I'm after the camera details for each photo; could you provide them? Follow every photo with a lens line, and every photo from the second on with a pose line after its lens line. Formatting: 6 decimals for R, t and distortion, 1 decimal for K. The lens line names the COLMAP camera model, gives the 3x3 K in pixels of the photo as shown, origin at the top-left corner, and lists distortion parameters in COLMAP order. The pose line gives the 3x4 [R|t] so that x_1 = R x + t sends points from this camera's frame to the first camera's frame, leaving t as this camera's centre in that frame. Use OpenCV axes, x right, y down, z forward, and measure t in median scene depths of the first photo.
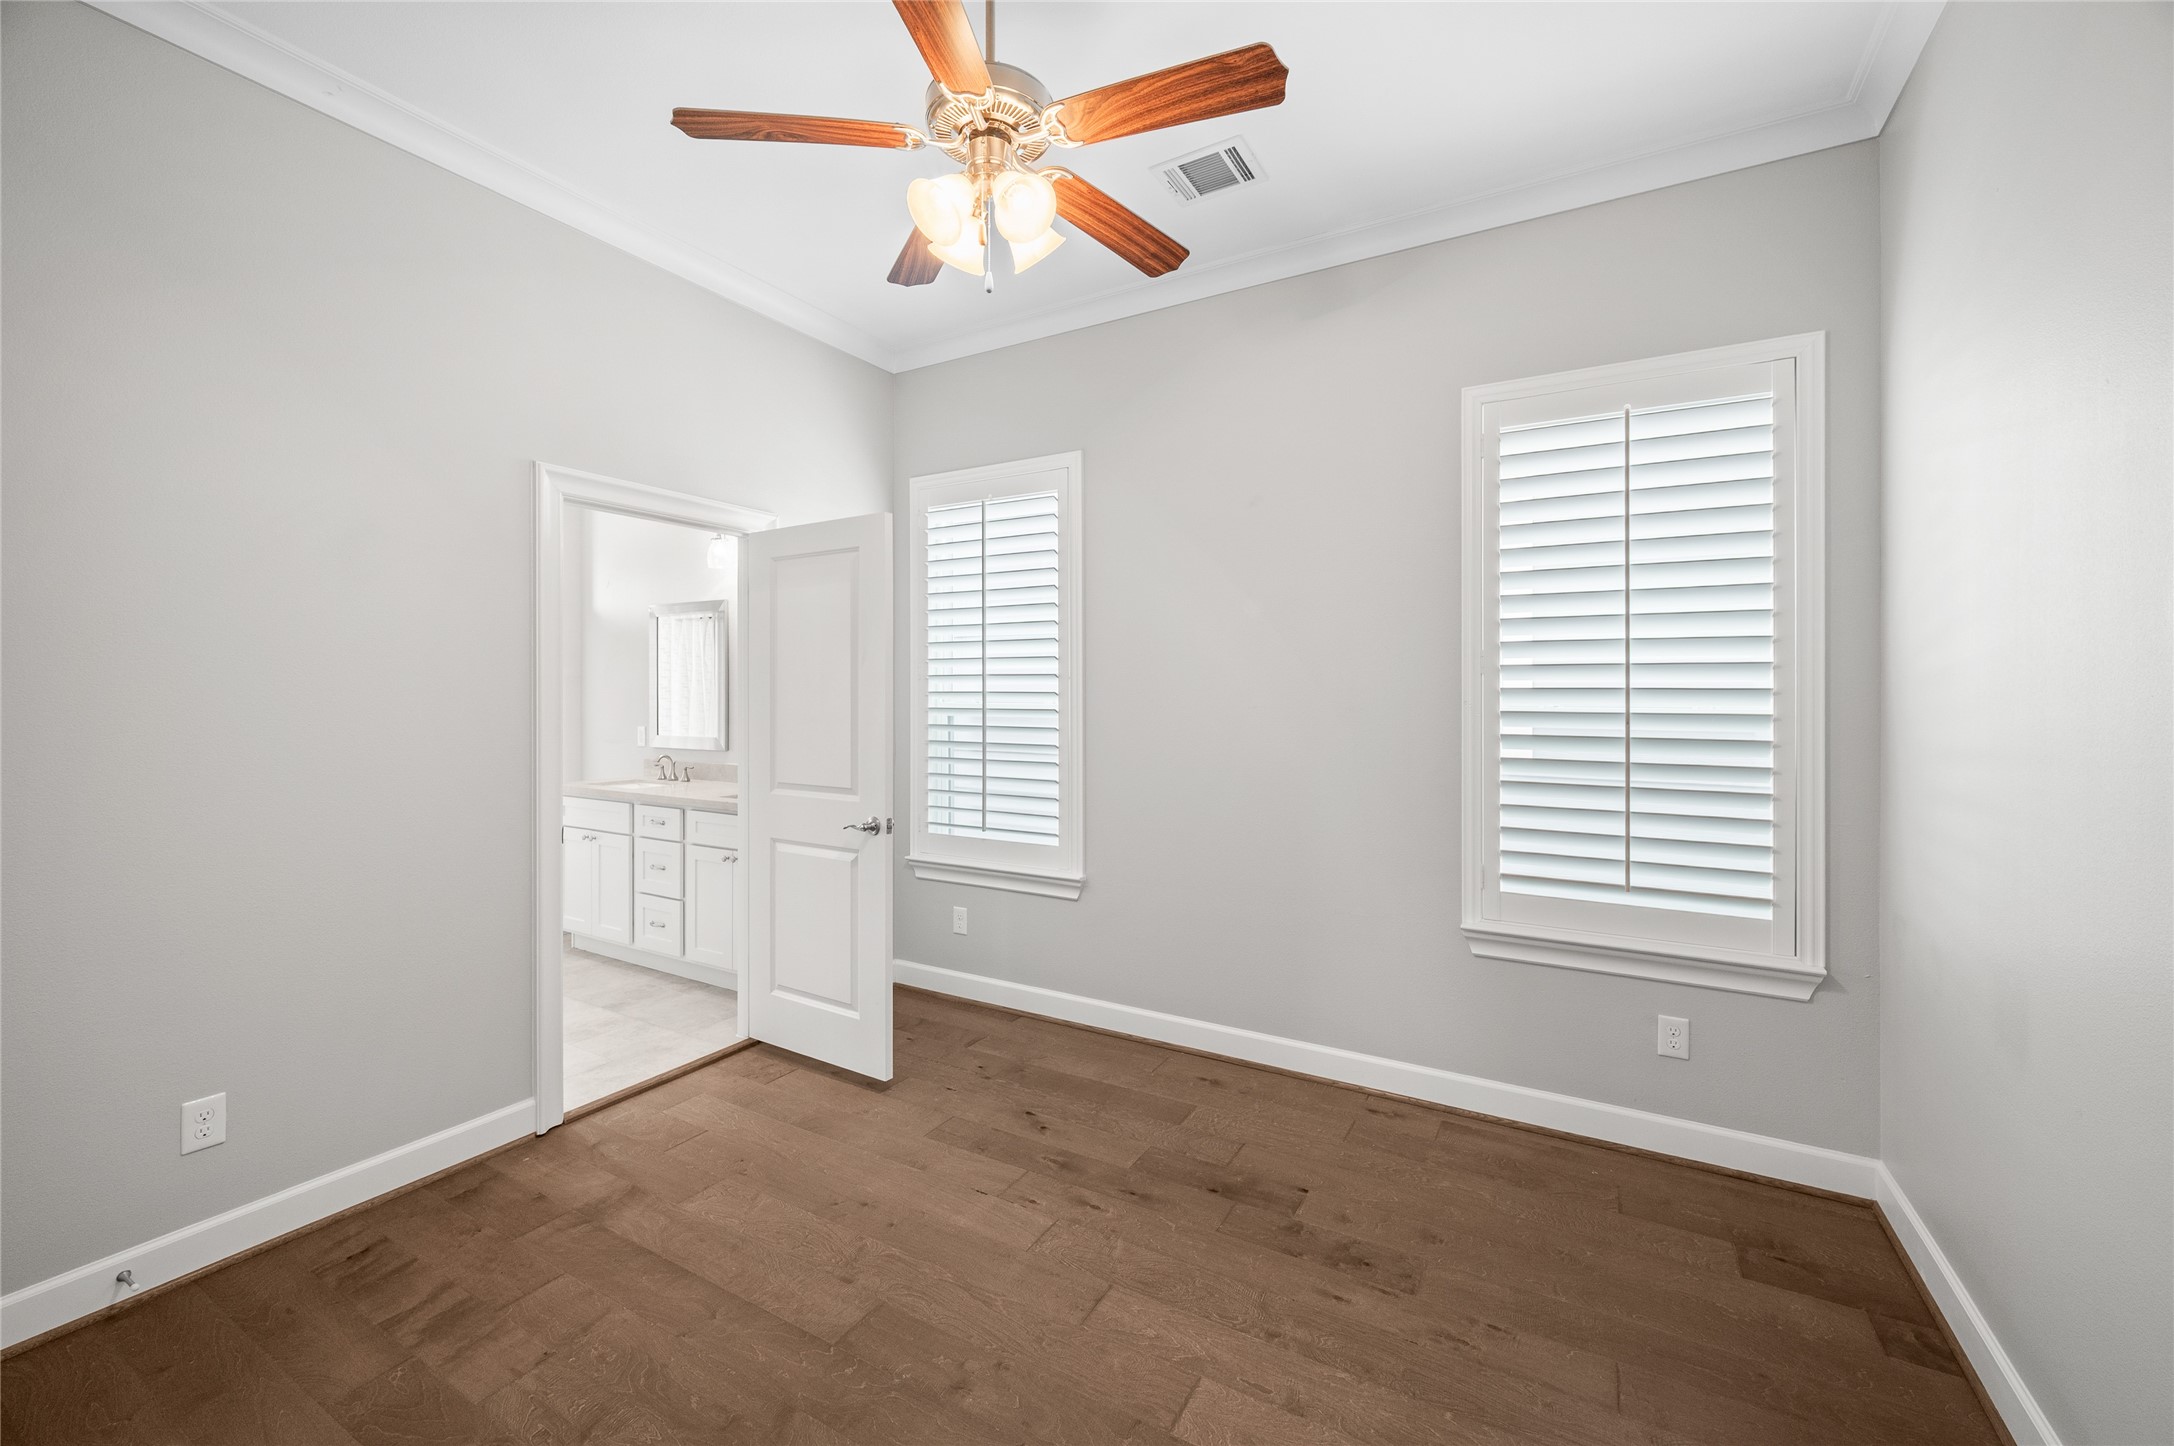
lens RADIAL K [[871.1, 0, 1080.6], [0, 871.1, 710.5], [0, 0, 1]] dist [0.020634, 0.000126]
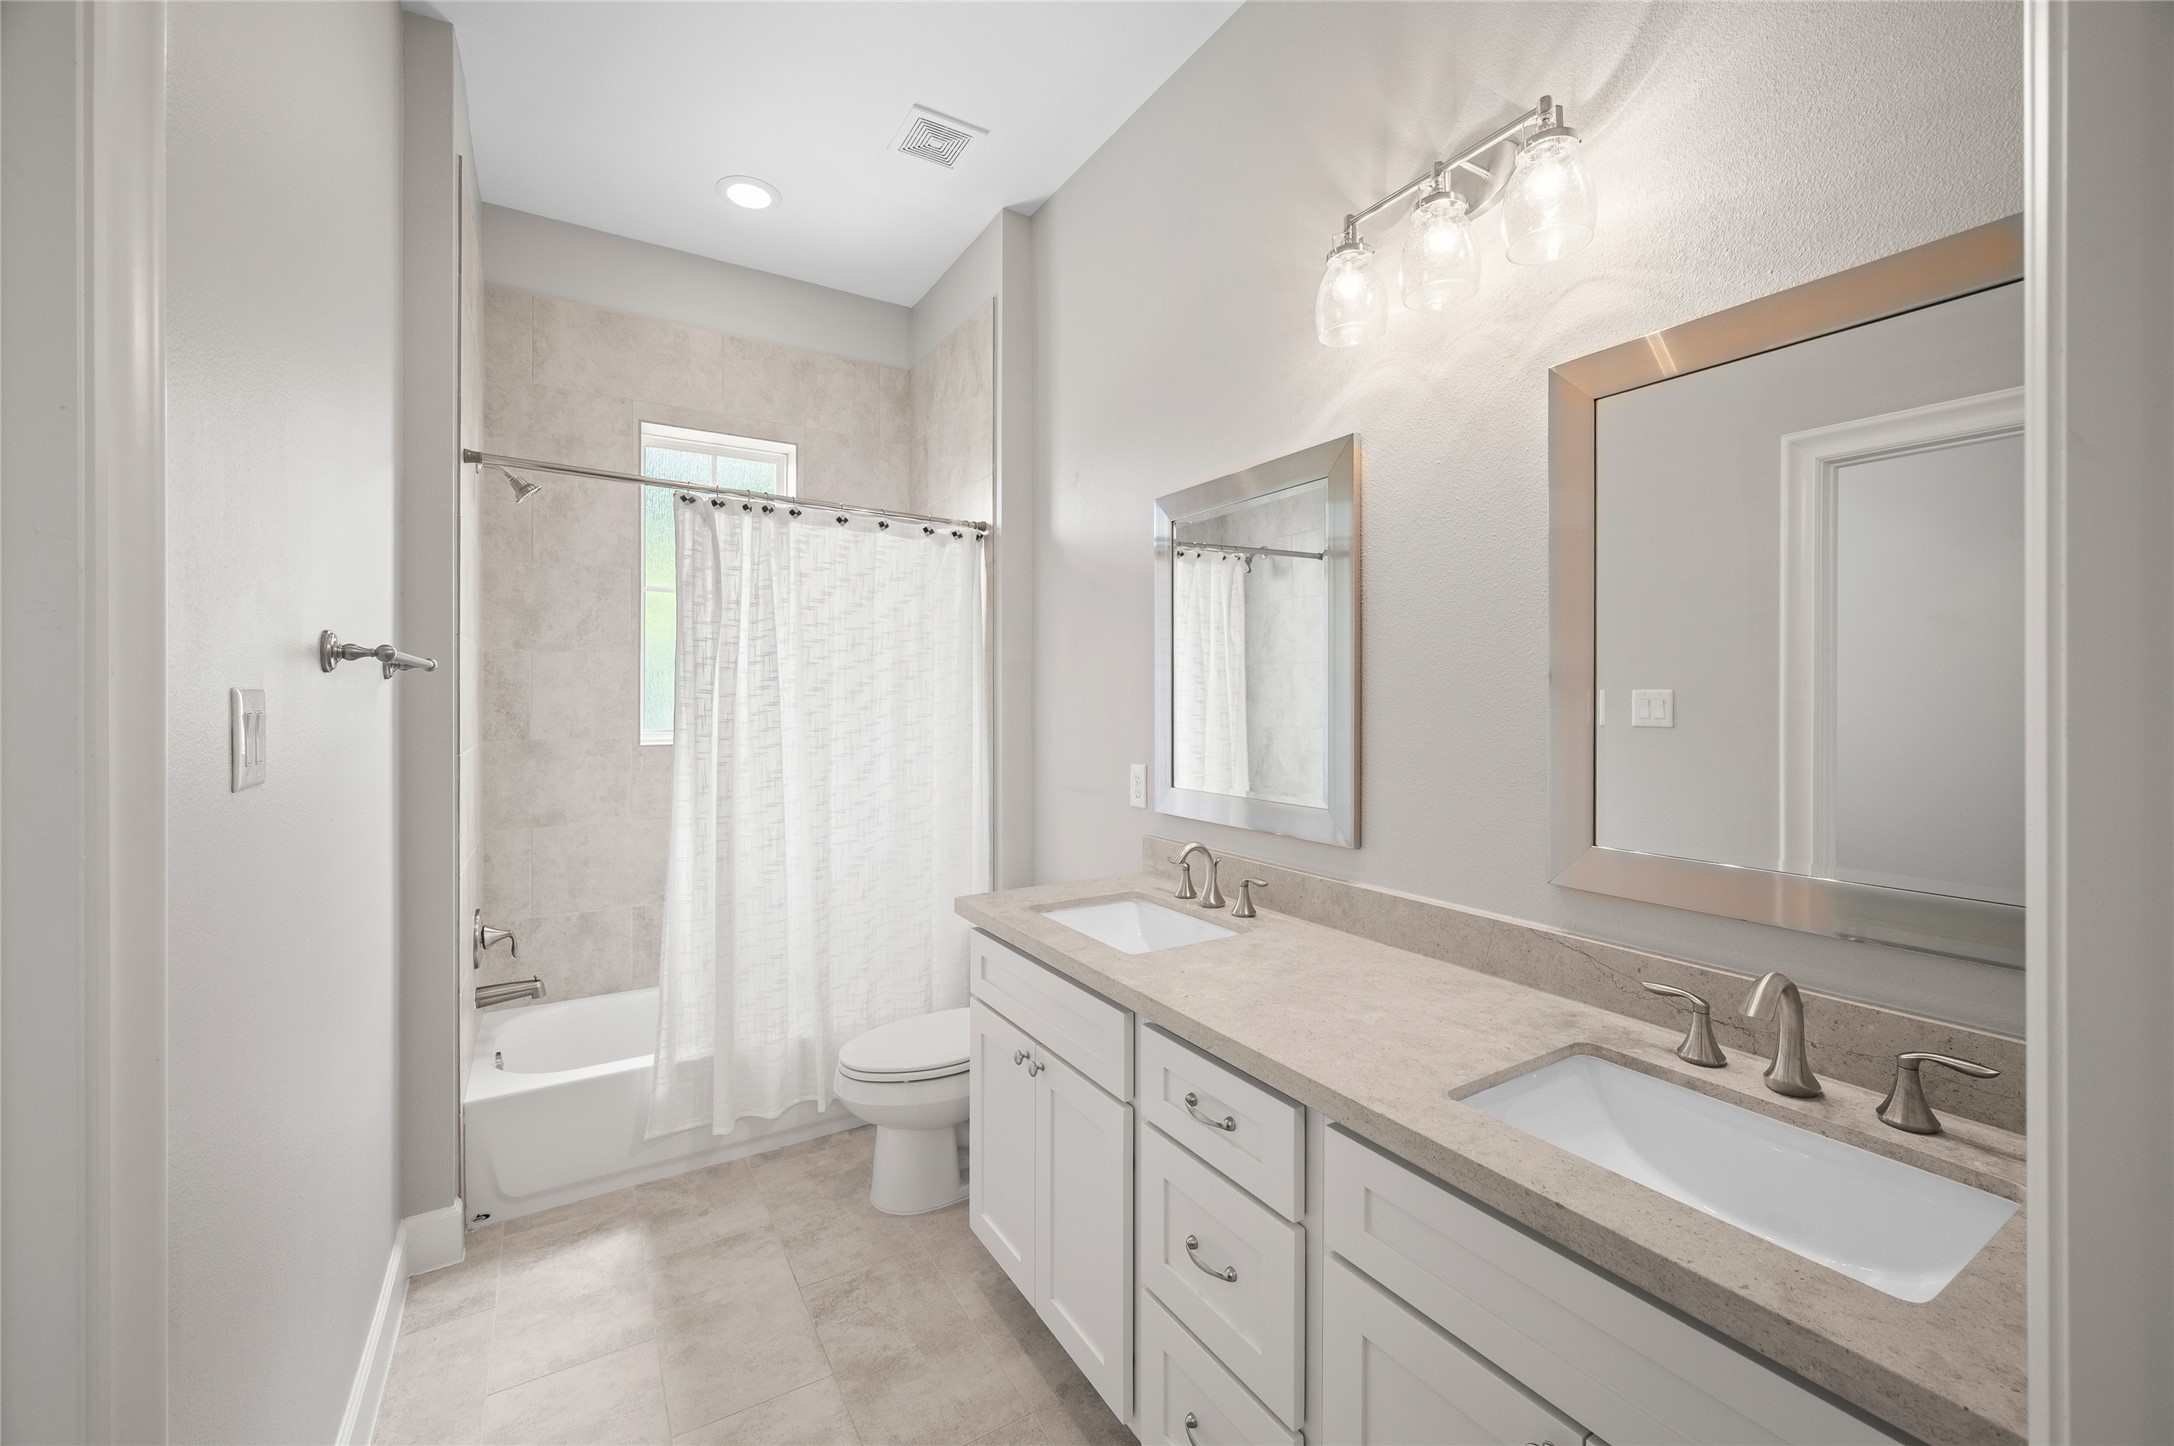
lens RADIAL K [[871.1, 0, 1088.1], [0, 871.1, 720.2], [0, 0, 1]] dist [0.020634, 0.000126]
pose [[0.882574, 0.007623, -0.470111, -0.328049], [-0.003298, 0.999944, 0.010024, -0.010493], [0.470162, -0.007297, 0.882550, 0.617638]]
